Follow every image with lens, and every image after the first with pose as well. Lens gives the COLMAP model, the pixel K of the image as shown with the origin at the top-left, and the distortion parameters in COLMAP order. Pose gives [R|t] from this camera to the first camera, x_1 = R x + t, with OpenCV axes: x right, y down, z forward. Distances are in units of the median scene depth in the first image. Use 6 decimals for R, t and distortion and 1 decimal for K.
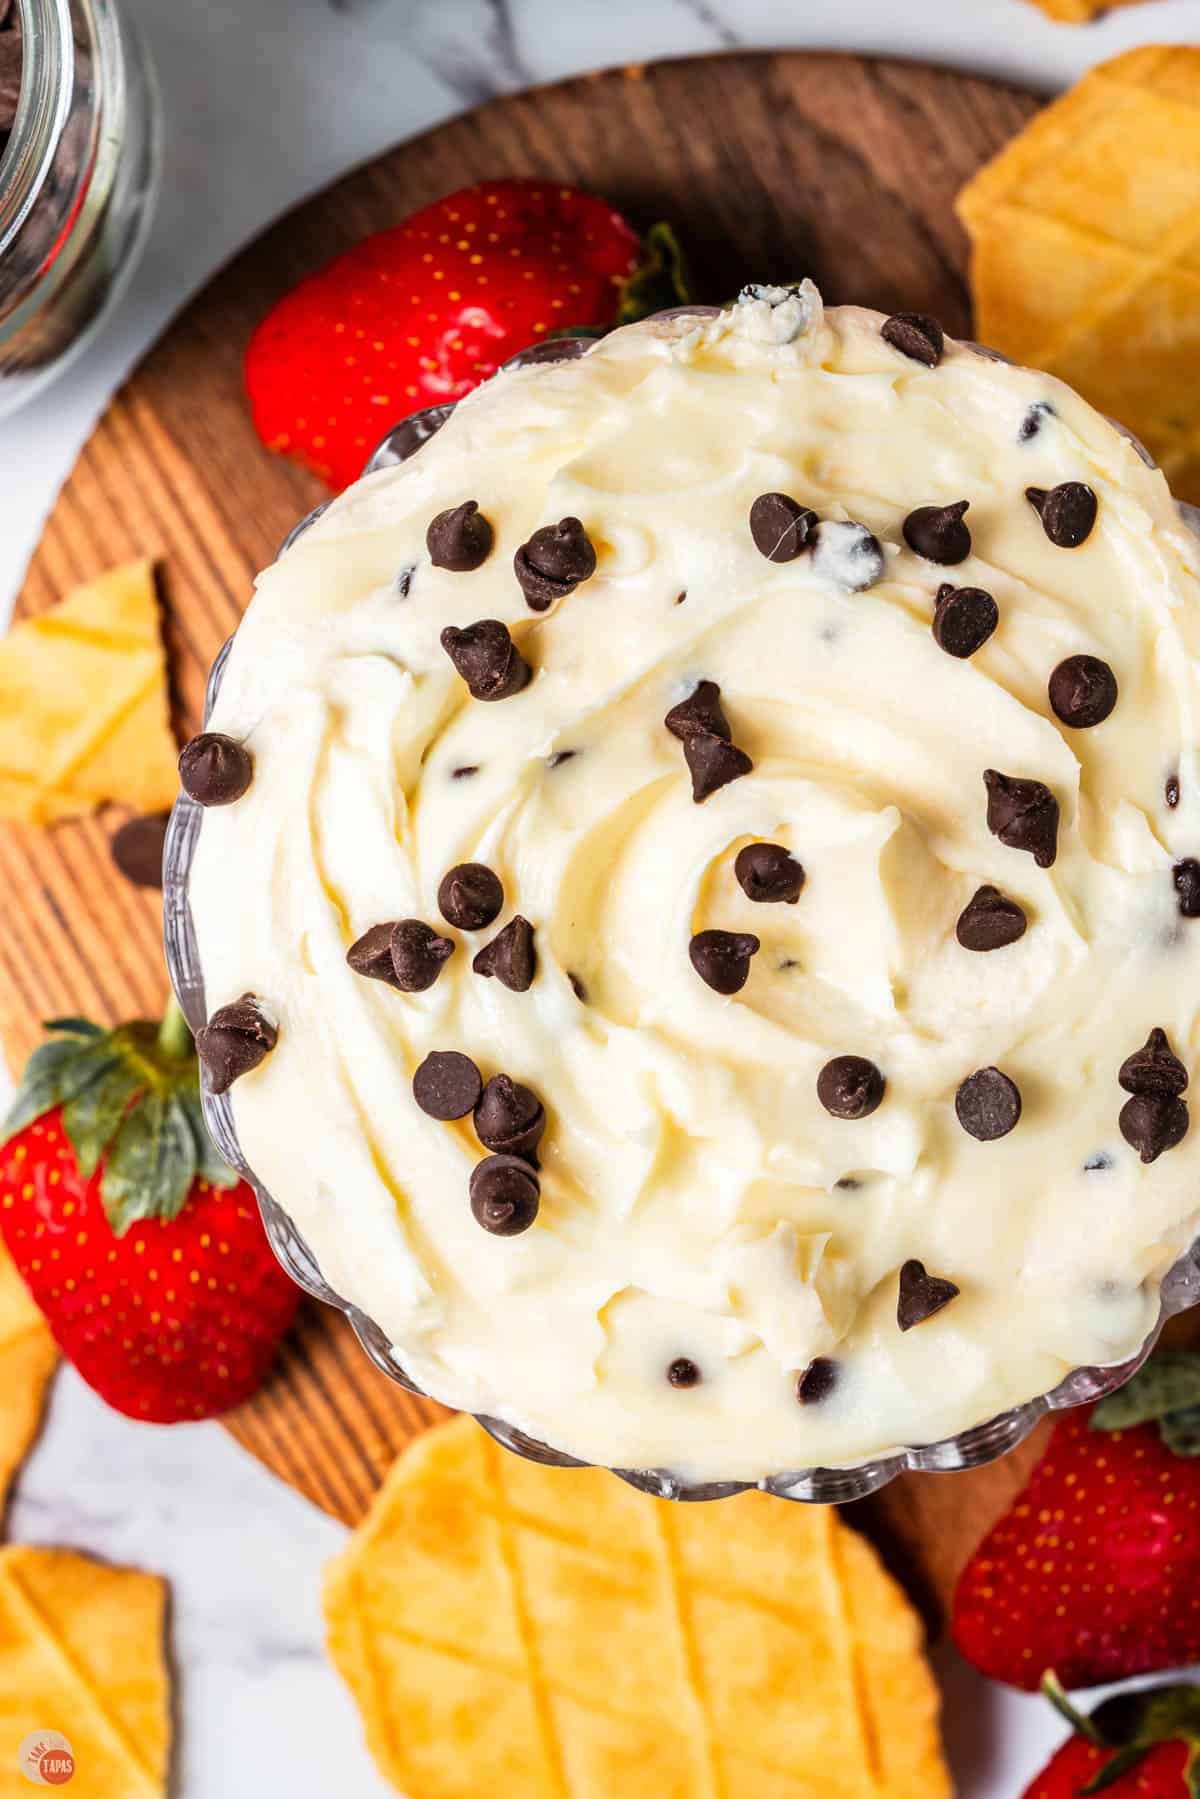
lens RADIAL K [[5561.8, 0, 599.3], [0, 5561.8, 903.5], [0, 0, 1]] dist [-0.149836, 0.000000]
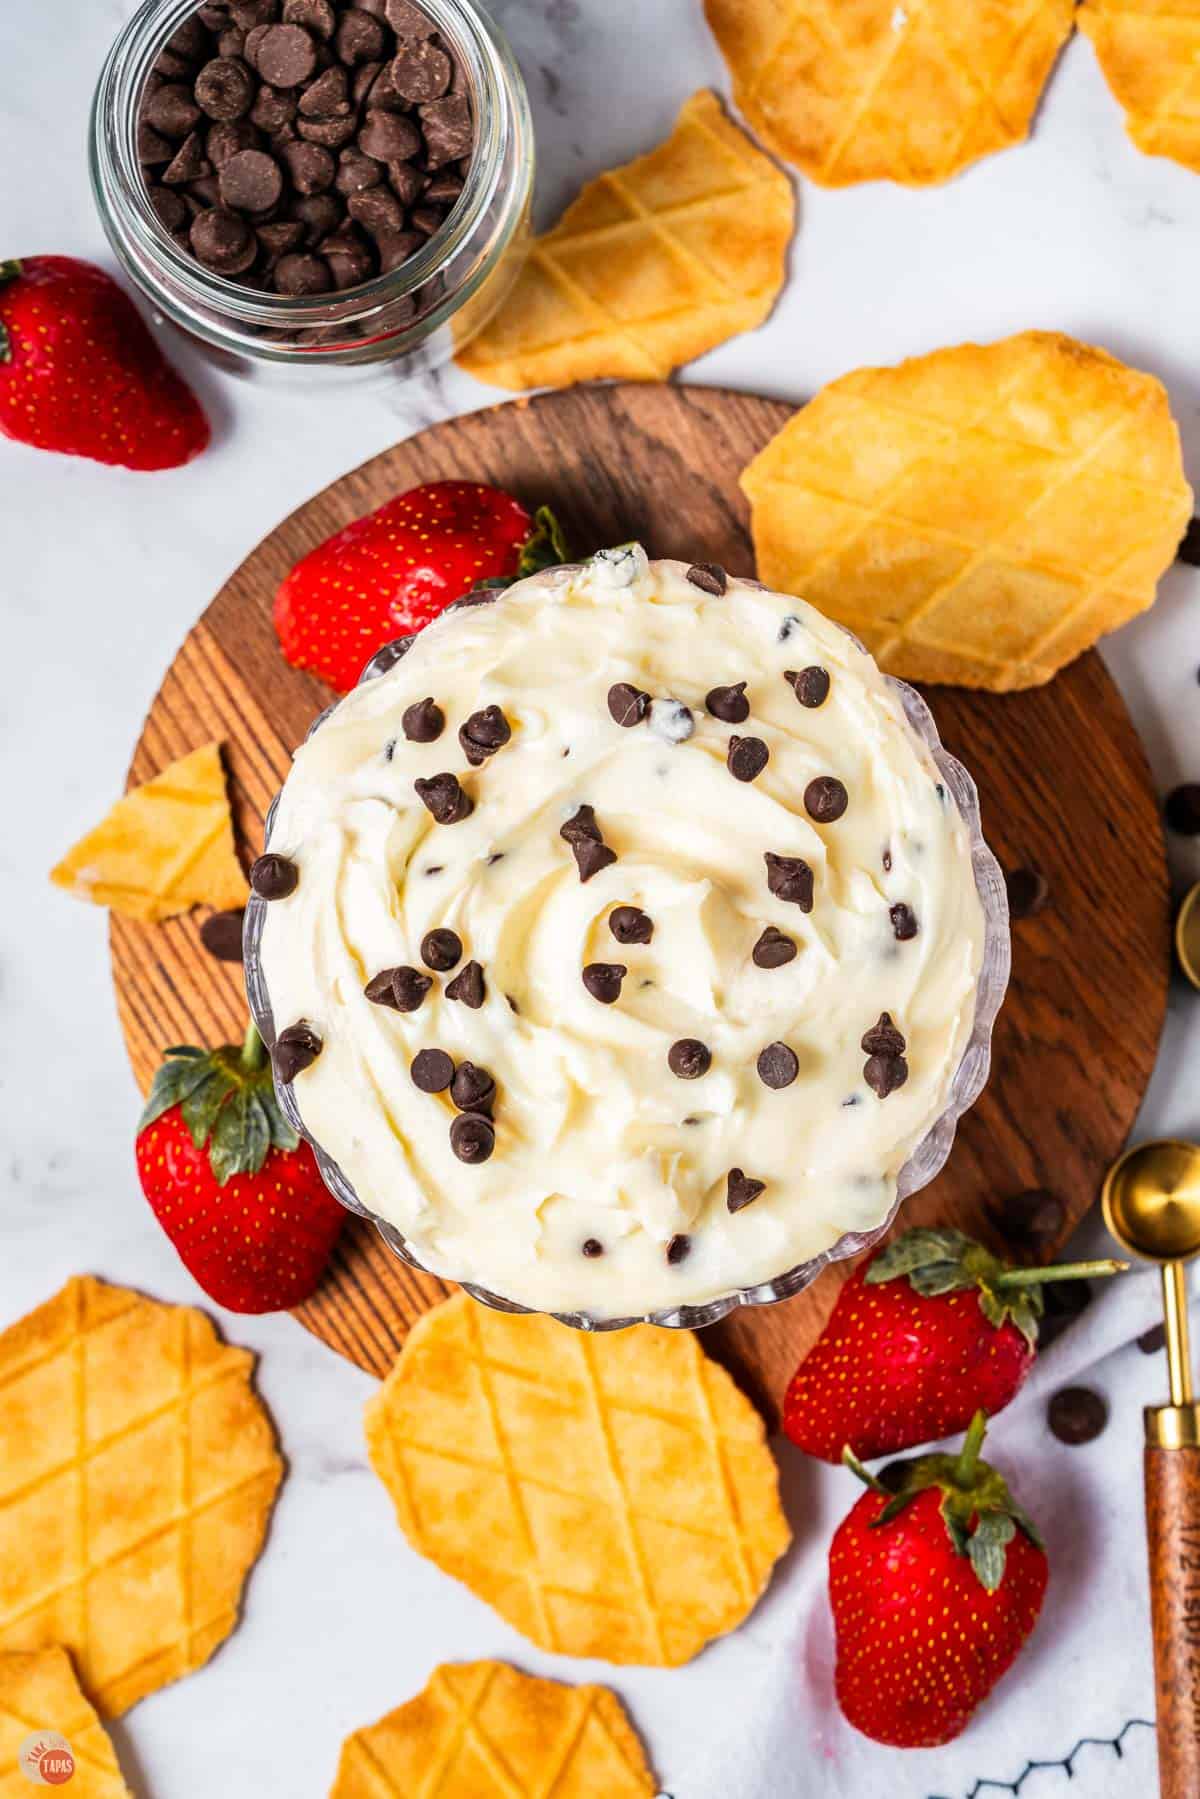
lens RADIAL K [[5561.8, 0, 598.2], [0, 5561.8, 893.4], [0, 0, 1]] dist [-0.149836, 0.000000]
pose [[0.998743, -0.049520, 0.007810, 0.008880], [0.049699, 0.998458, -0.024735, 0.022197], [-0.006573, 0.025092, 0.999664, -0.527126]]
